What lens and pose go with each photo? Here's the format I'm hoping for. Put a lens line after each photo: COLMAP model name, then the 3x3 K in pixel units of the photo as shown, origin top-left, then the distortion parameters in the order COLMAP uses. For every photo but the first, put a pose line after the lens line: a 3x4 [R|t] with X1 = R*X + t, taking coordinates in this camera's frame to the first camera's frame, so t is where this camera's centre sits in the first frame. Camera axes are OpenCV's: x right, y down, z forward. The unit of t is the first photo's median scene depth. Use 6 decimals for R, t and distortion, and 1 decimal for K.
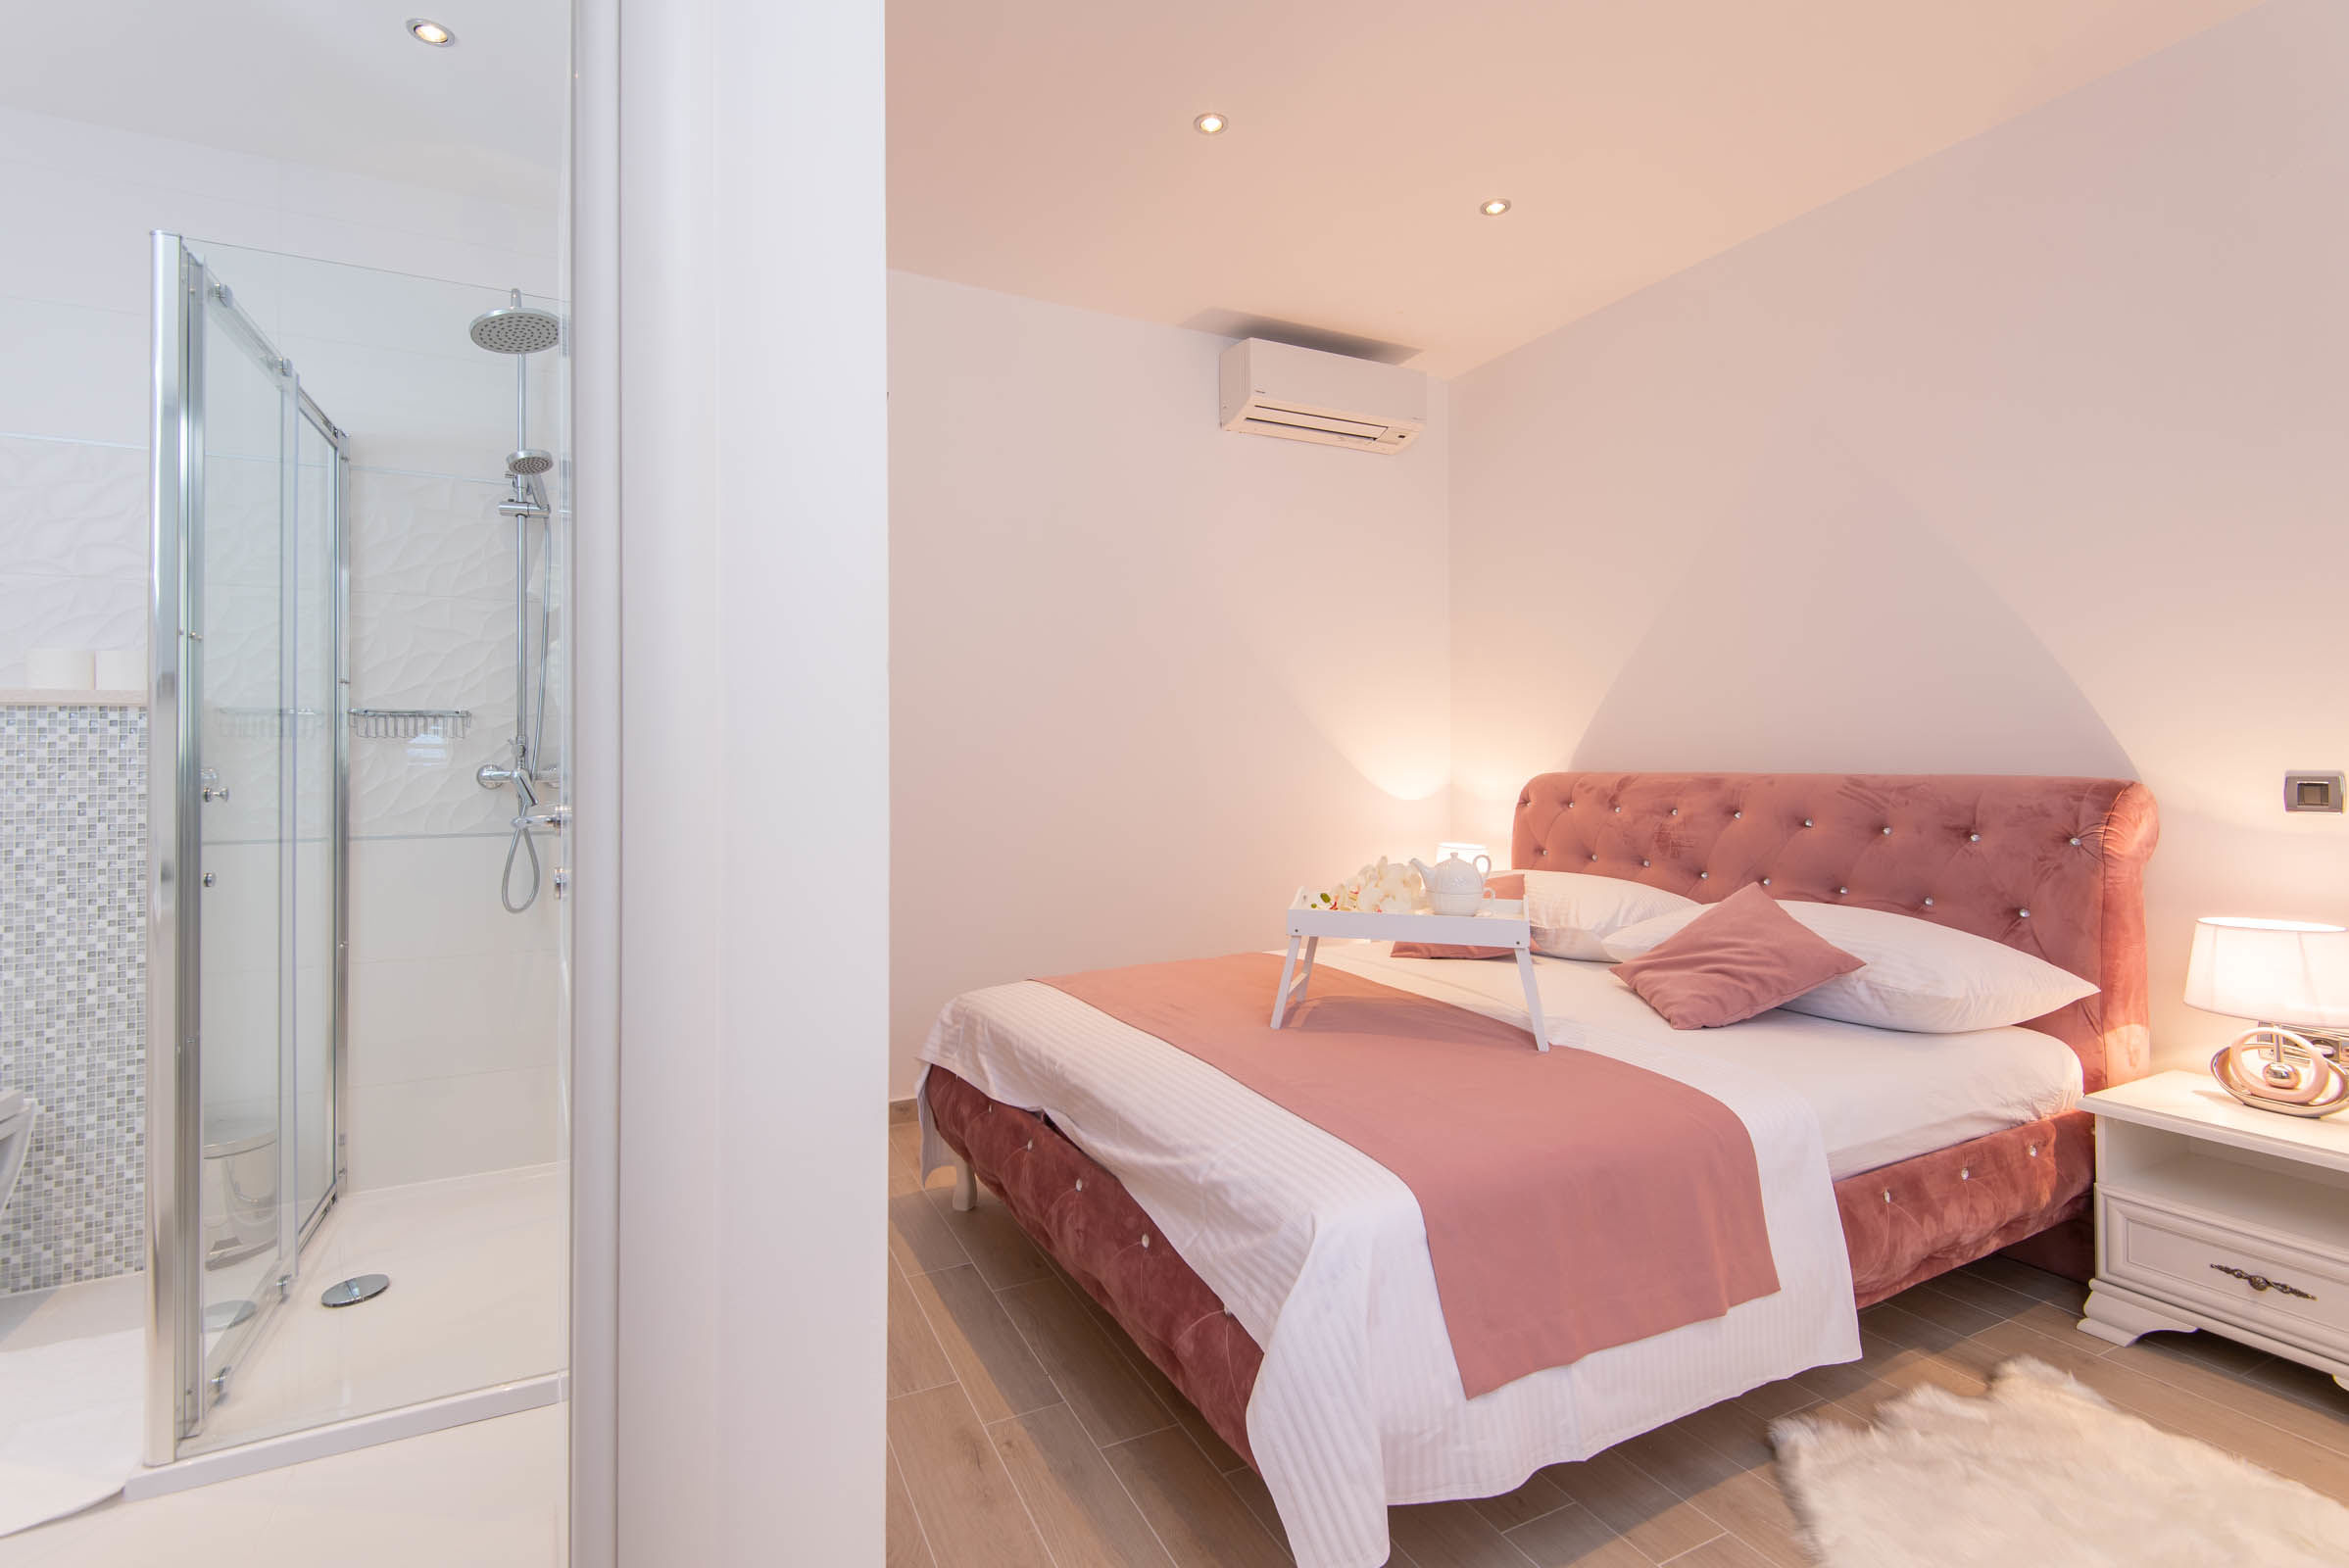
lens RADIAL K [[1067.2, 0, 1173.1], [0, 1067.2, 749.2], [0, 0, 1]] dist [0.018050, -0.007469]
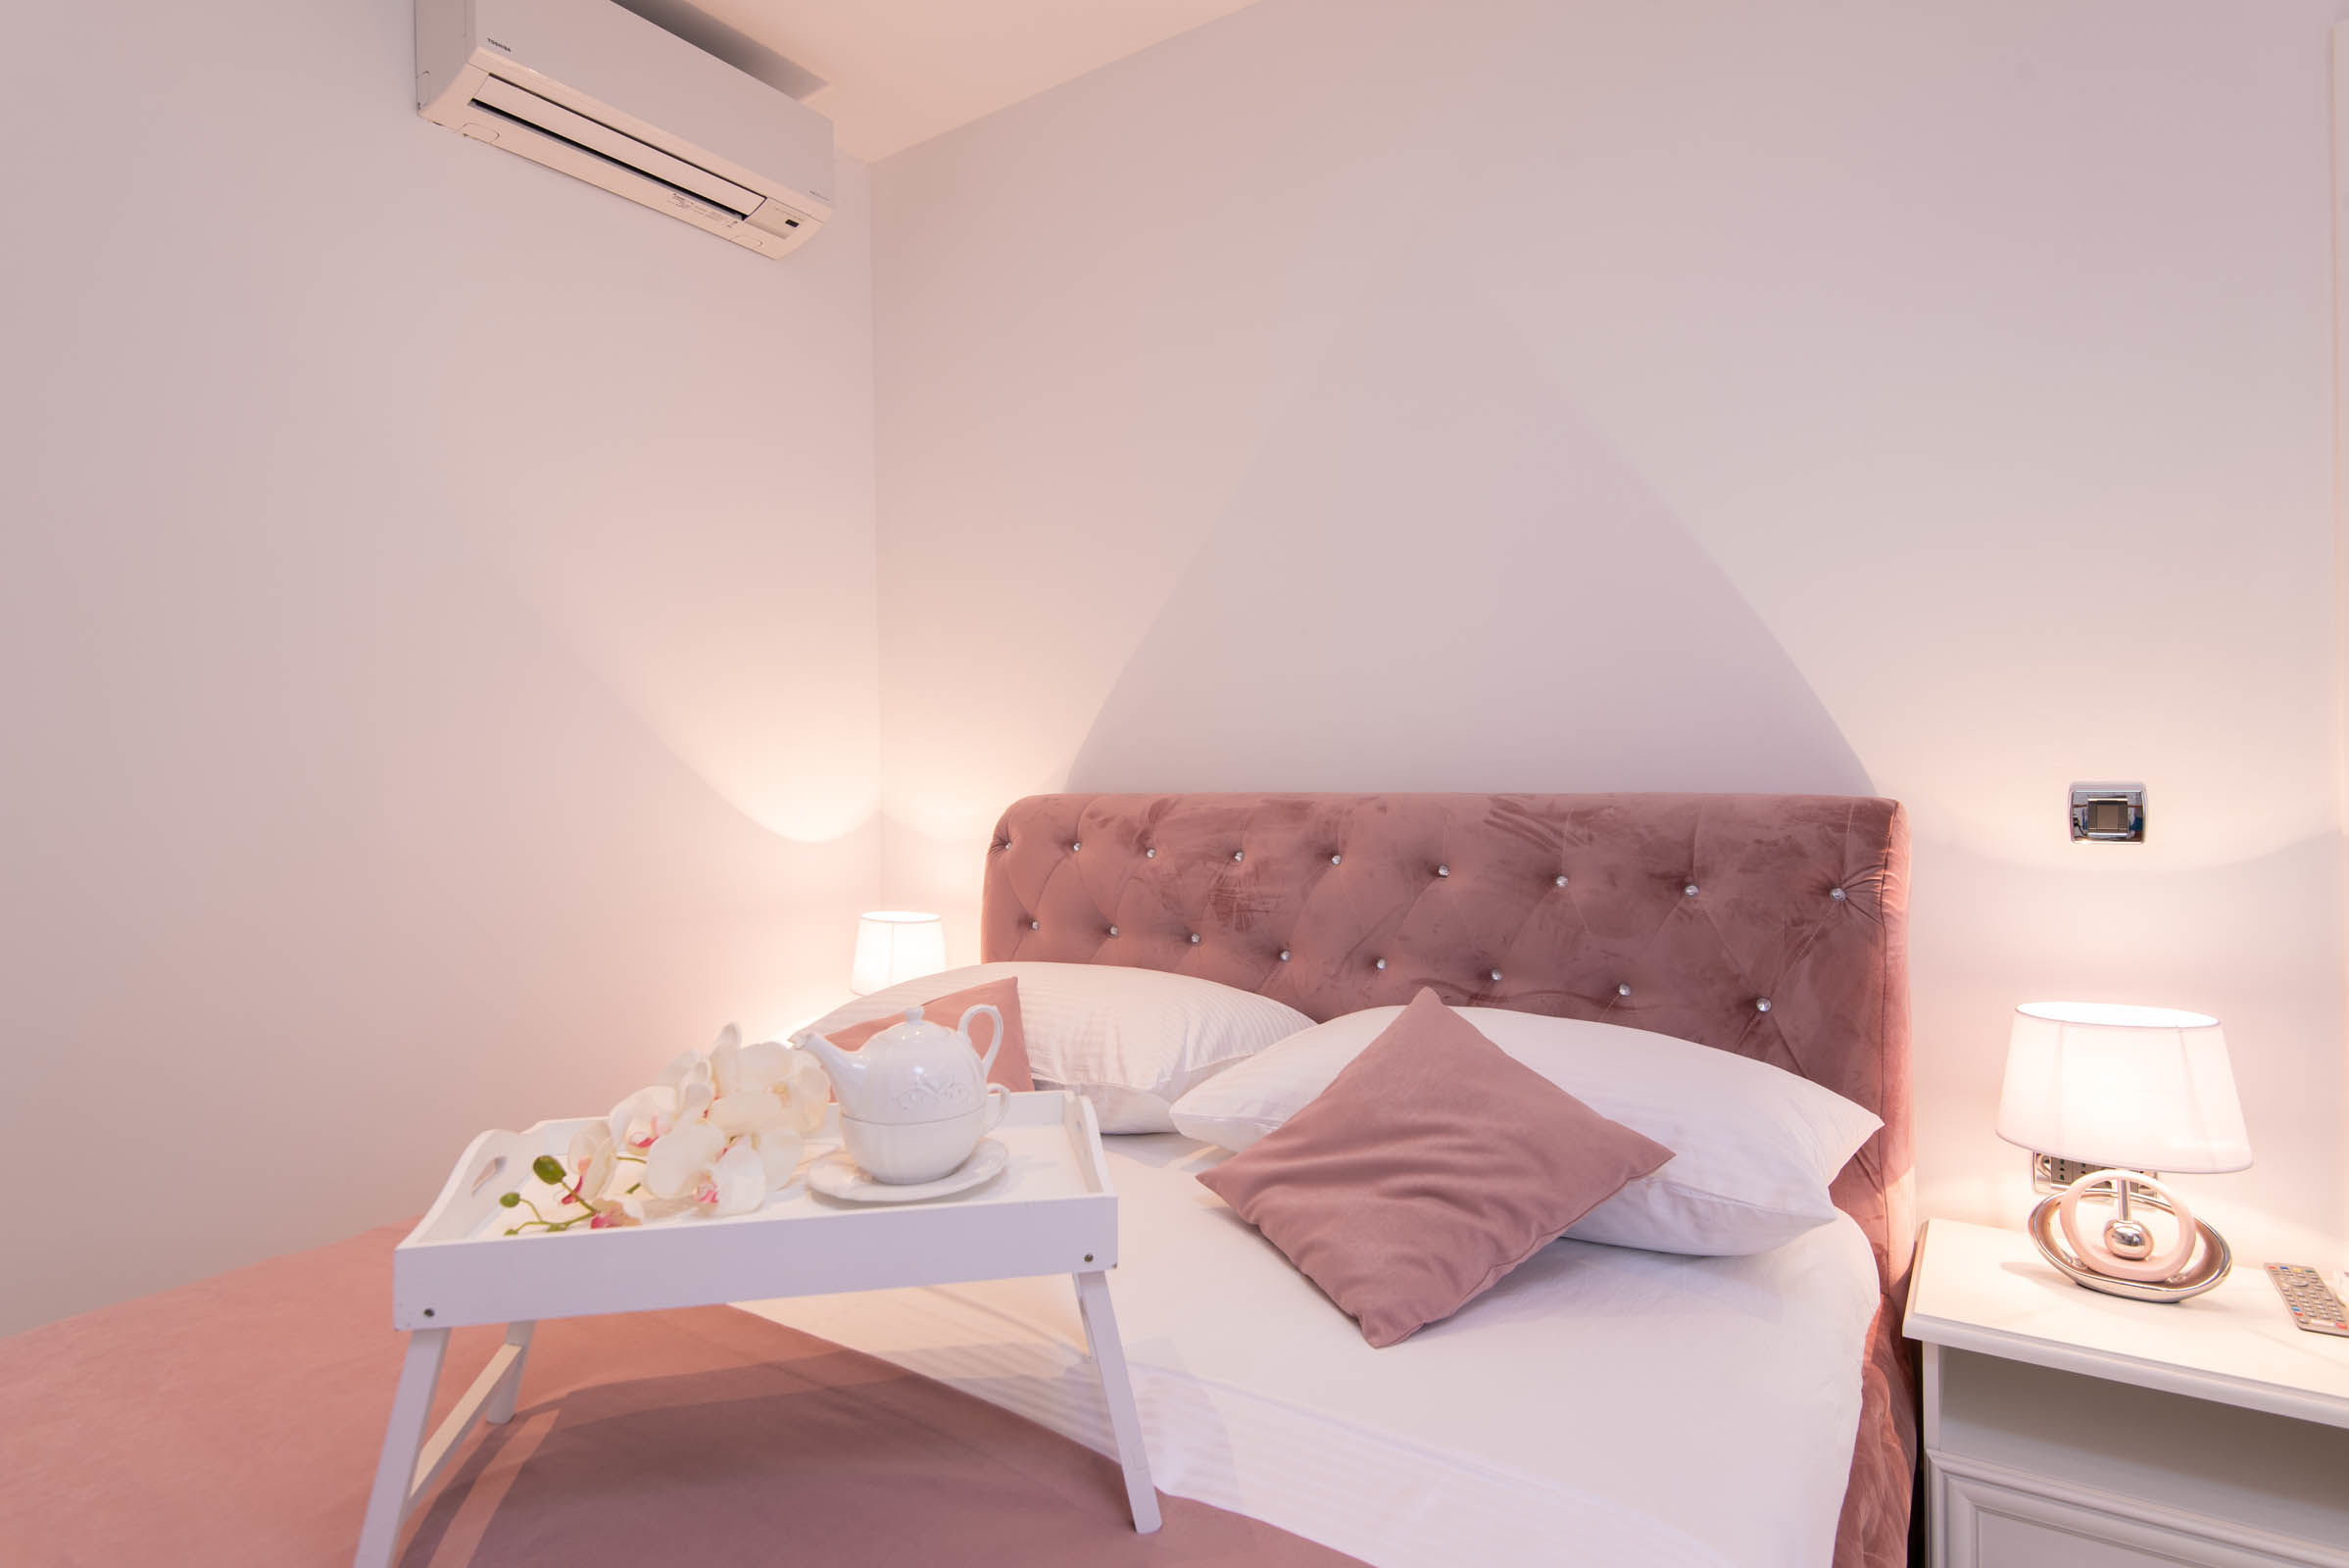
lens RADIAL K [[1508.0, 0, 1253.4], [0, 1508.0, 796.9], [0, 0, 1]] dist [-0.000466, 0.005981]
pose [[0.876904, -0.011657, 0.480523, 0.102378], [0.000000, 0.999706, 0.024251, 0.005350], [-0.480665, -0.021266, 0.876647, 0.431079]]
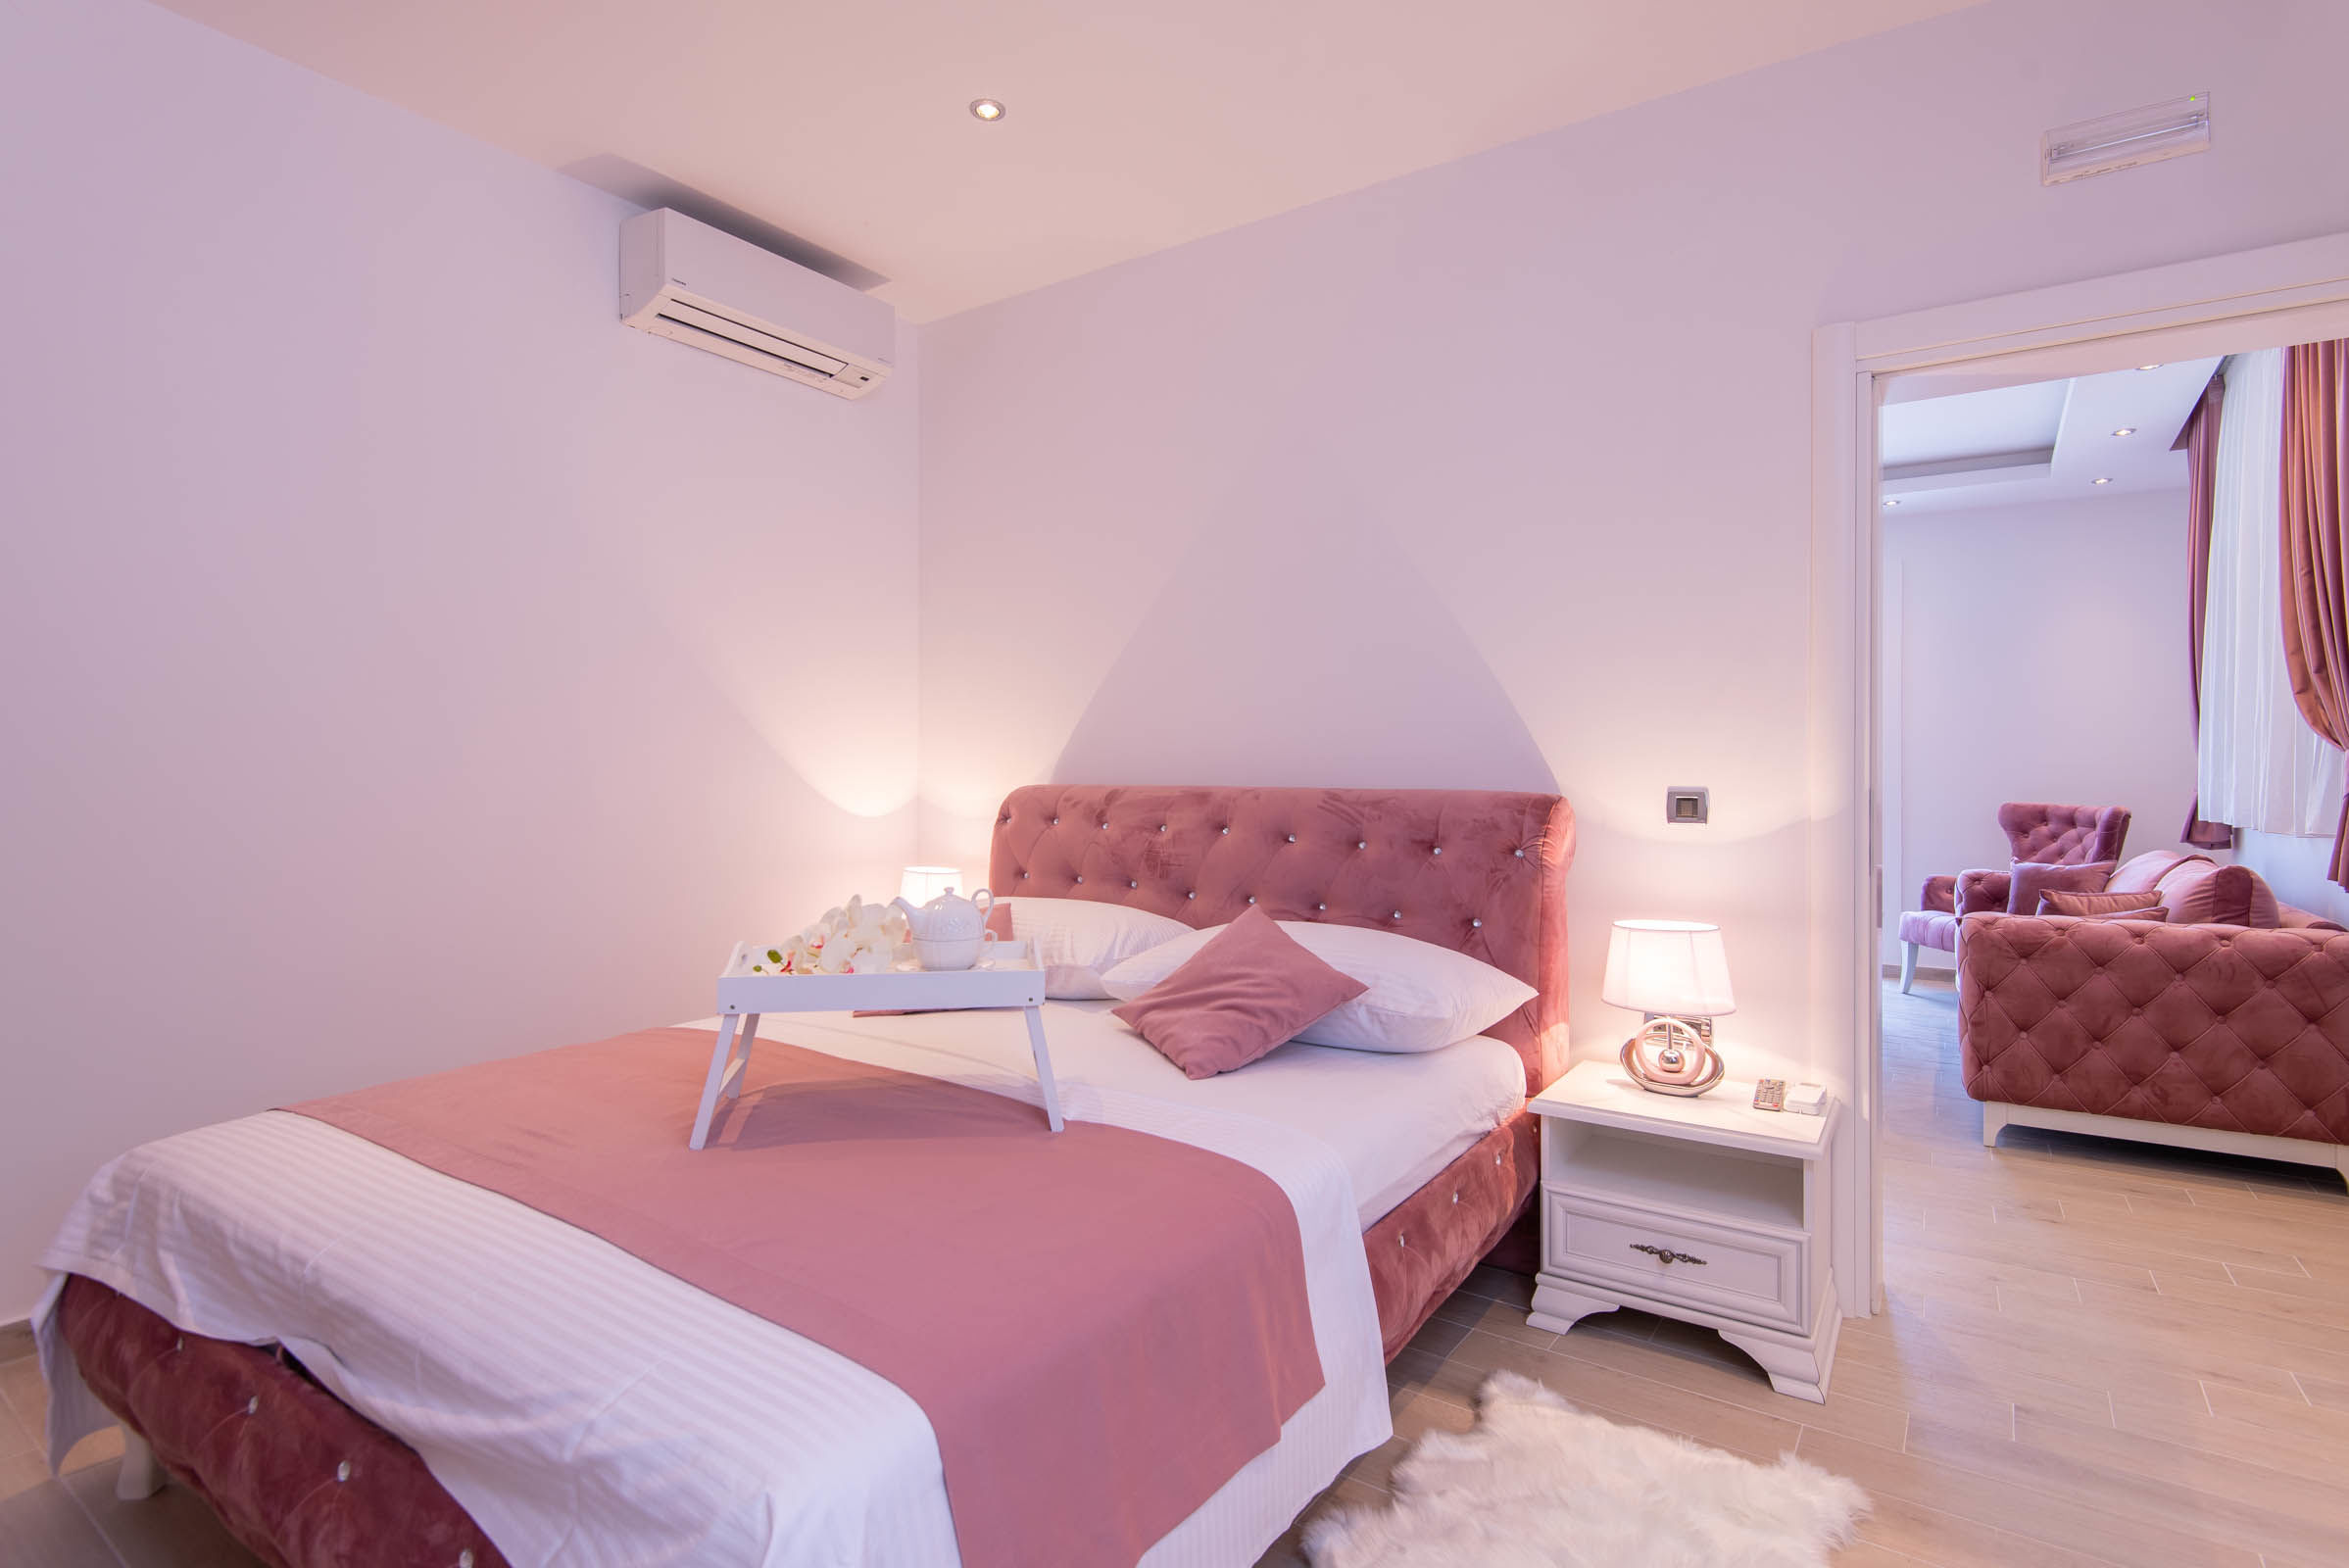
lens RADIAL K [[1208.3, 0, 1201.1], [0, 1208.3, 775.1], [0, 0, 1]] dist [0.022701, -0.017805]
pose [[0.881227, 0.008718, 0.472613, 0.006867], [-0.015566, 0.999823, 0.010581, 0.002440], [-0.472437, -0.016680, 0.881207, 0.125888]]
